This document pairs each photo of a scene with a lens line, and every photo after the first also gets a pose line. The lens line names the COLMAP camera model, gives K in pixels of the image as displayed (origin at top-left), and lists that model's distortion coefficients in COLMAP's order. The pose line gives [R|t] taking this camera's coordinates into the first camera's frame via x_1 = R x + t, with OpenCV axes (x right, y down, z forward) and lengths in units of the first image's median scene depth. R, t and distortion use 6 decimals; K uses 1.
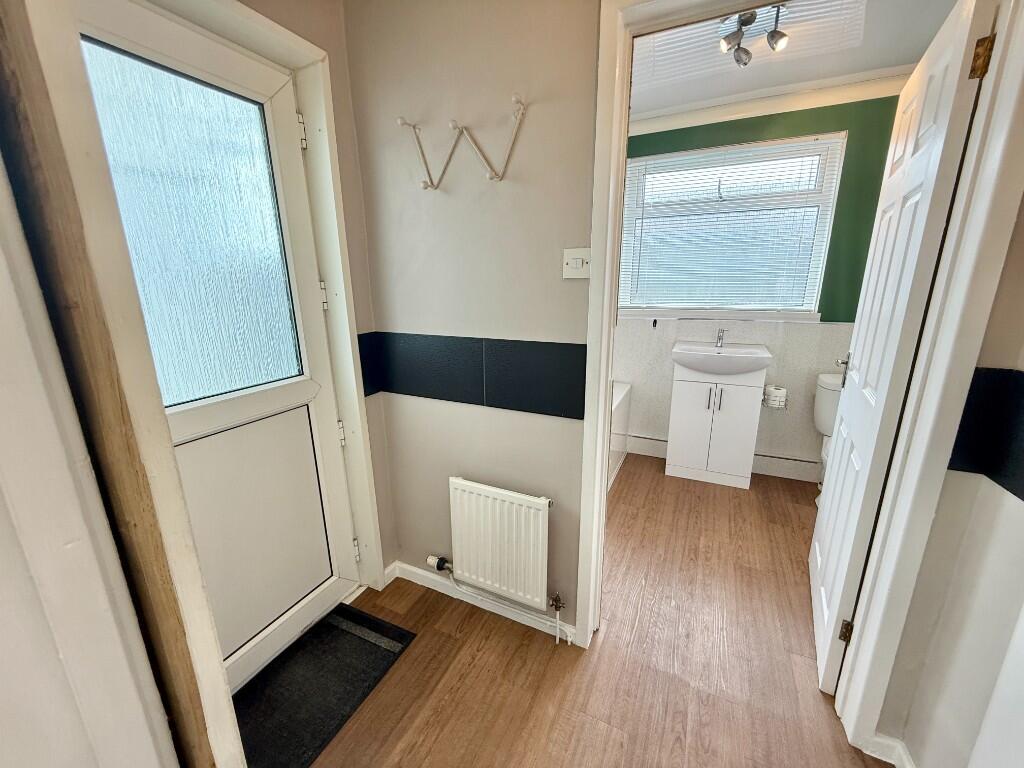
lens RADIAL K [[410.8, 0, 512.7], [0, 410.8, 386.1], [0, 0, 1]] dist [0.001275, 0.000005]
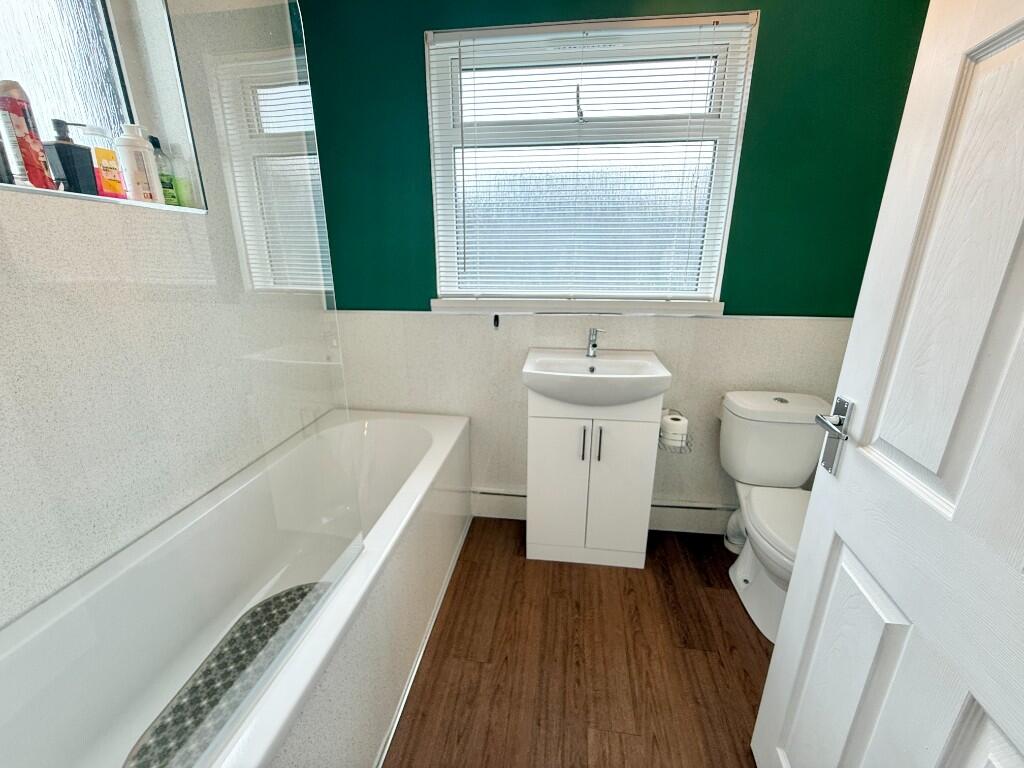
lens RADIAL K [[410.8, 0, 512.5], [0, 410.8, 384.5], [0, 0, 1]] dist [0.001275, 0.000005]
pose [[0.951616, -0.080759, 0.296488, 0.199529], [0.066623, 0.996120, 0.057493, -0.102673], [-0.299981, -0.034958, 0.953305, 0.443236]]
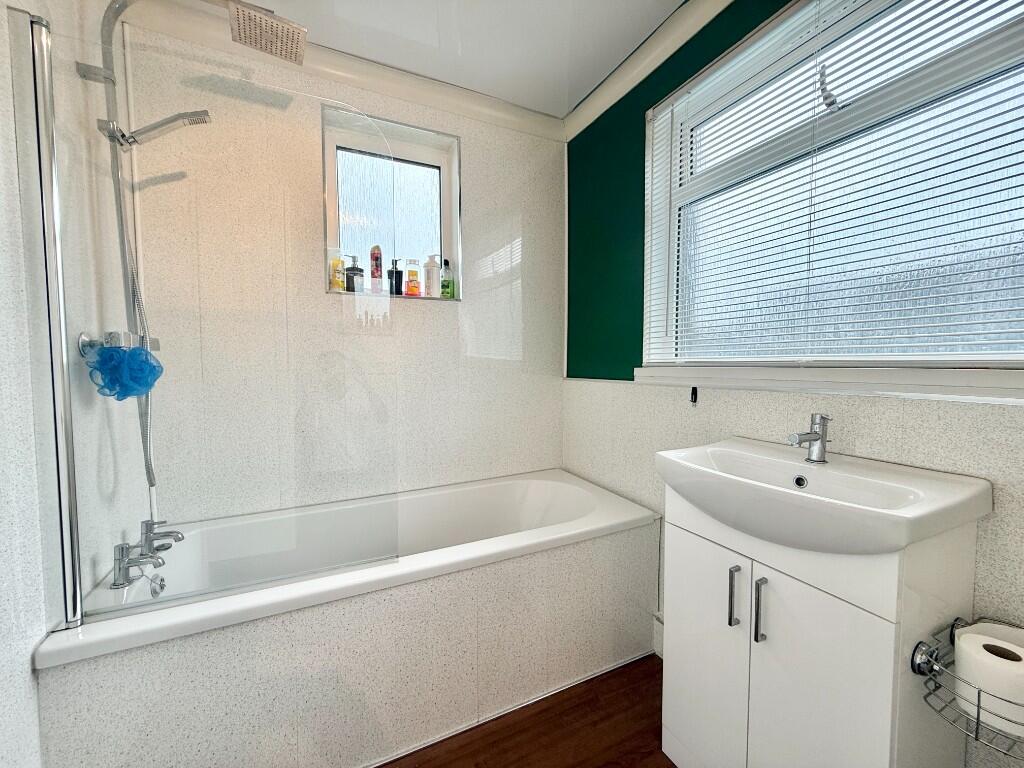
lens RADIAL K [[410.8, 0, 512.2], [0, 410.8, 385.3], [0, 0, 1]] dist [0.001275, 0.000005]
pose [[0.777985, 0.040166, -0.626998, 0.550242], [-0.155326, 0.979272, -0.129998, -0.076049], [0.608780, 0.198526, 0.768098, 0.557534]]
